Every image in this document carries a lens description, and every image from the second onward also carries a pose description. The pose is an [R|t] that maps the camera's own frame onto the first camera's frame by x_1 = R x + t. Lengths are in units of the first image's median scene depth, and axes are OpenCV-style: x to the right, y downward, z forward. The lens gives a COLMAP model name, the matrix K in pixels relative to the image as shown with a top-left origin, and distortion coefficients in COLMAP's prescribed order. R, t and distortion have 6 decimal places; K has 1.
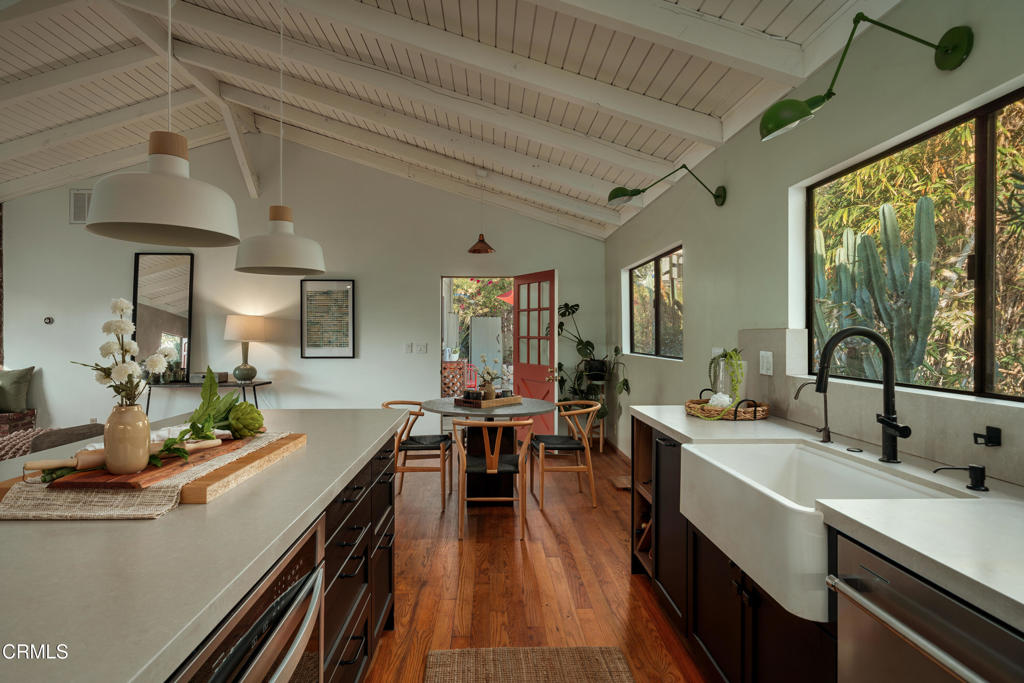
lens RADIAL K [[584.8, 0, 512.0], [0, 584.8, 341.5], [0, 0, 1]] dist [-0.004443, -0.000636]
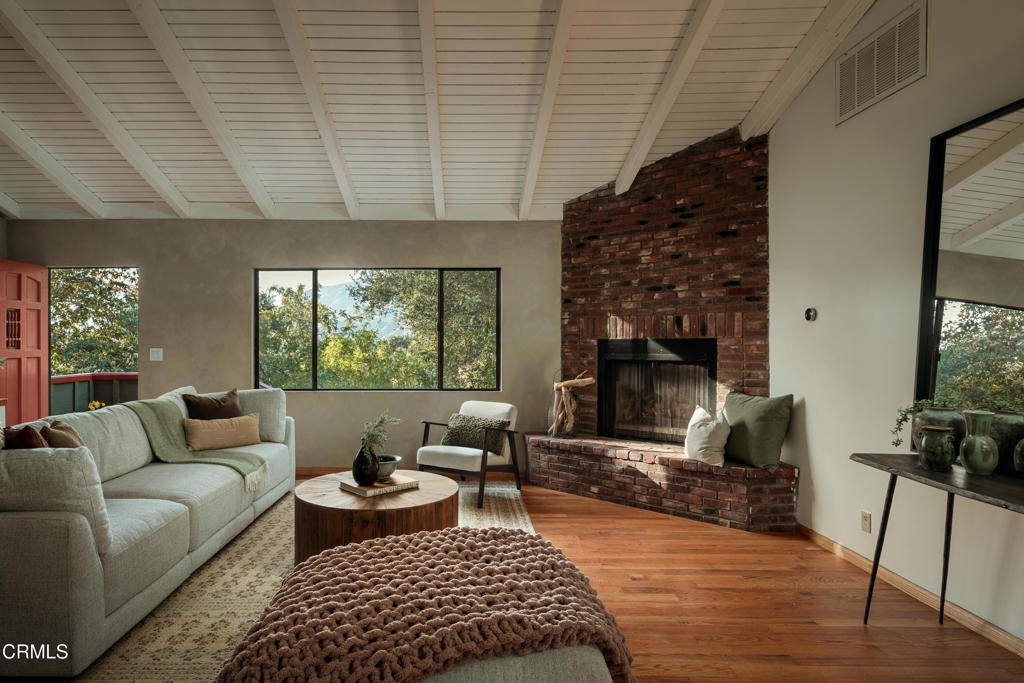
lens RADIAL K [[588.5, 0, 452.3], [0, 588.5, 344.3], [0, 0, 1]] dist [0.001066, 0.000217]
pose [[-0.042961, 0.004423, -0.999067, -0.215960], [-0.004642, 0.999979, 0.004627, -0.008326], [0.999066, 0.004837, -0.042940, 0.675306]]
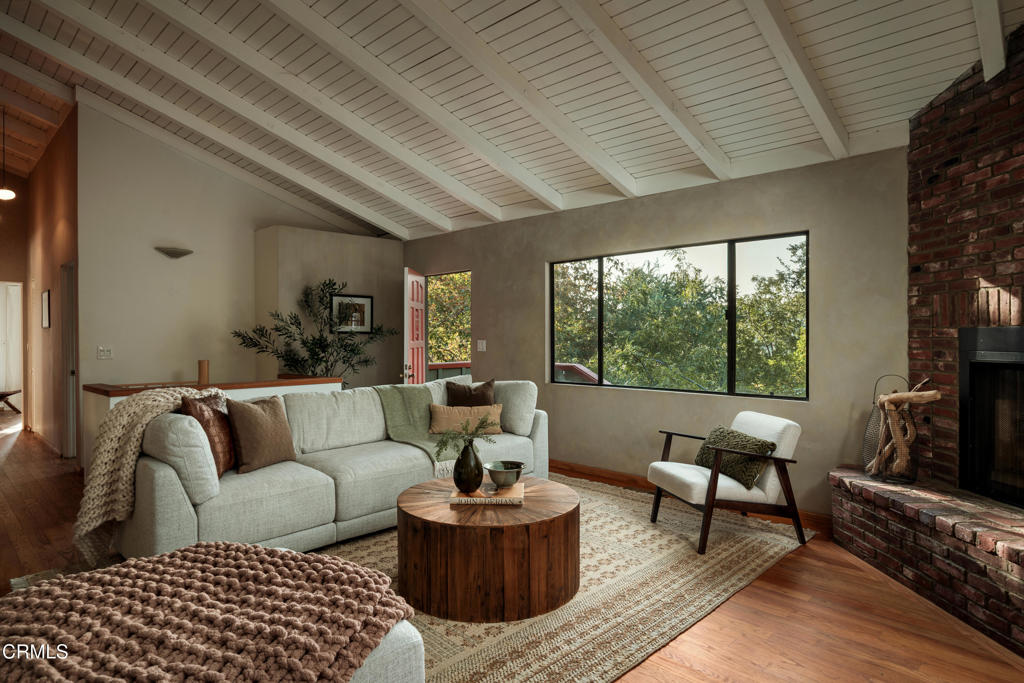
lens RADIAL K [[576.5, 0, 504.5], [0, 576.5, 333.1], [0, 0, 1]] dist [0.001727, -0.000722]
pose [[-0.721468, -0.001232, -0.692447, -0.419152], [-0.000536, 0.999999, -0.001221, -0.007455], [0.692448, -0.000510, -0.721468, 0.916238]]
